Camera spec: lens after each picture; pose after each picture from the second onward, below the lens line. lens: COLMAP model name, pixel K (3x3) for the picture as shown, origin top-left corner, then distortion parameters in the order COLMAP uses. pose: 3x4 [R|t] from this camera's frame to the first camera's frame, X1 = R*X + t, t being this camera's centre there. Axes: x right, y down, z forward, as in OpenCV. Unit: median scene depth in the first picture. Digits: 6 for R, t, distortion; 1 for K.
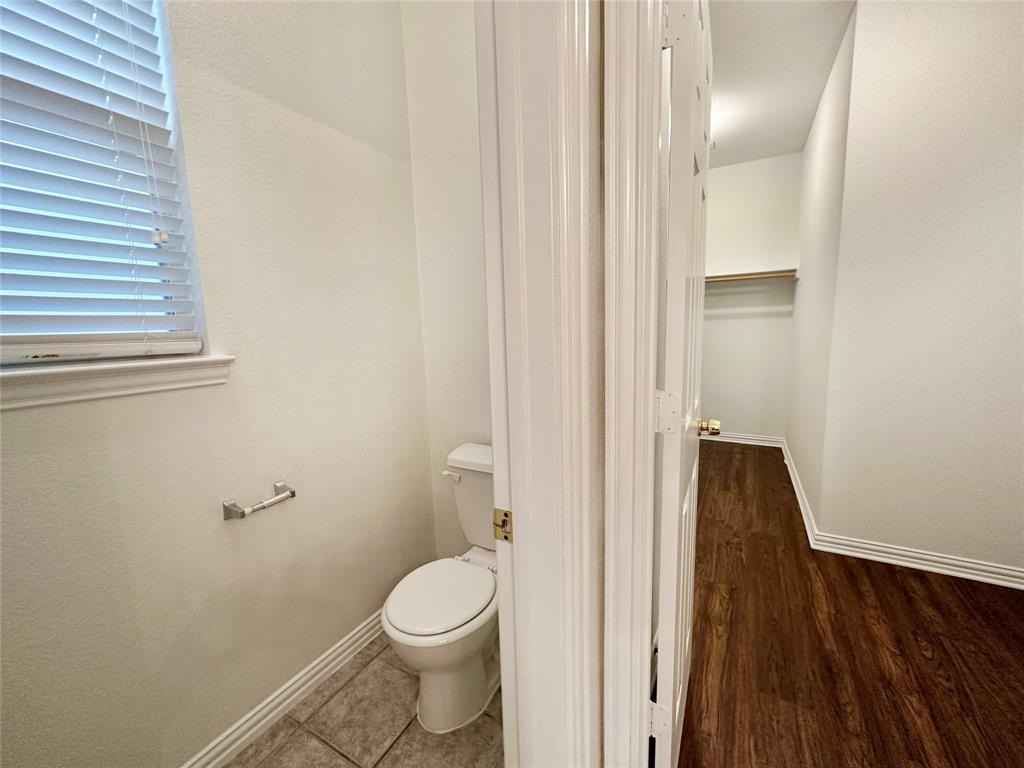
lens RADIAL K [[408.1, 0, 510.7], [0, 408.1, 381.7], [0, 0, 1]] dist [-0.001034, -0.000054]
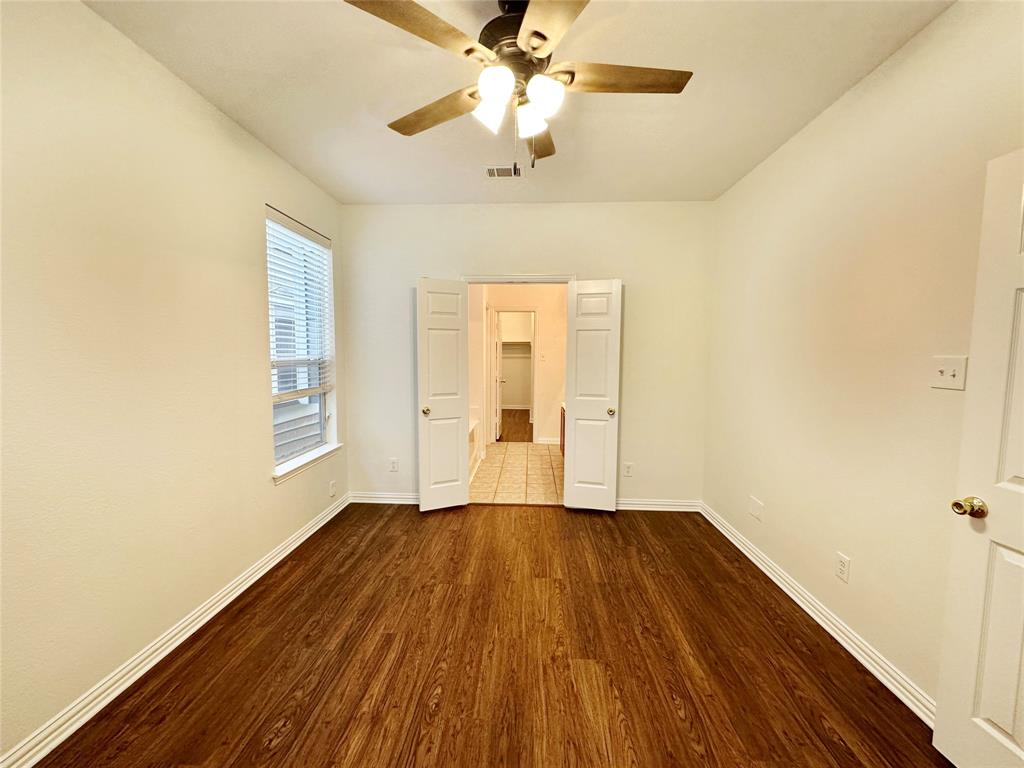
lens RADIAL K [[408.1, 0, 510.7], [0, 408.1, 381.7], [0, 0, 1]] dist [-0.001034, -0.000054]
pose [[0.892786, 0.022836, 0.449902, -0.836772], [0.010838, 0.997336, -0.072128, 0.241471], [-0.450351, 0.069271, 0.890161, -1.733271]]
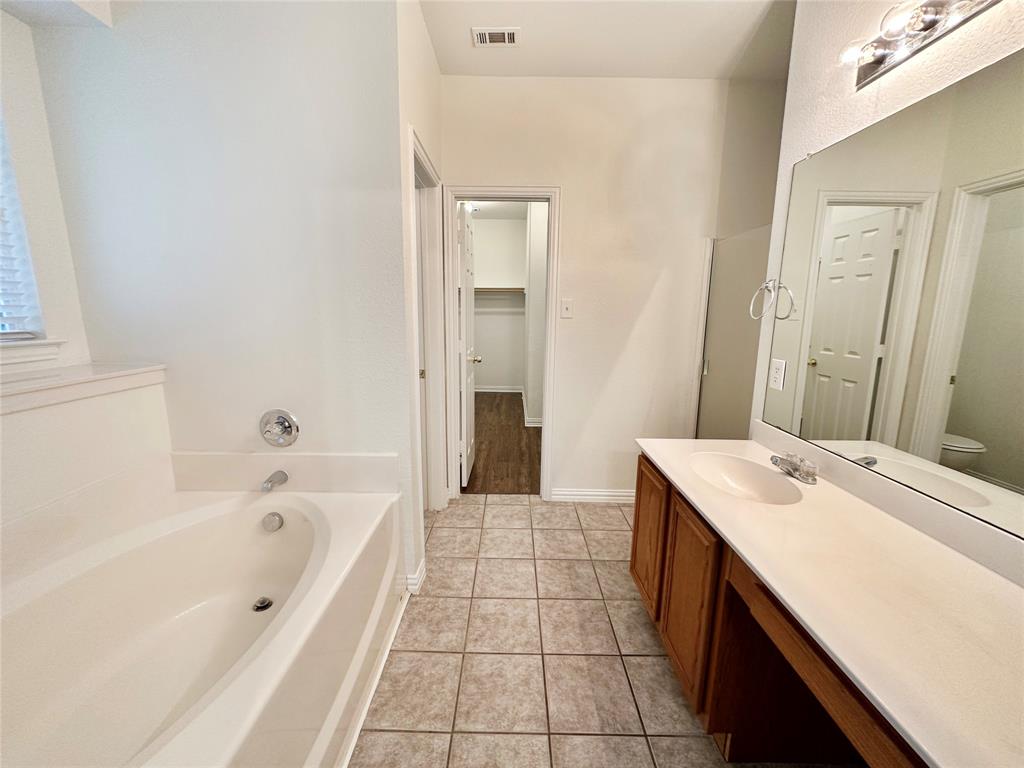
lens RADIAL K [[408.1, 0, 510.7], [0, 408.1, 381.7], [0, 0, 1]] dist [-0.001034, -0.000054]
pose [[0.874943, -0.042497, 0.482357, -0.269858], [0.031347, 0.999023, 0.031156, 0.087474], [-0.483210, -0.012139, 0.875421, -0.646755]]
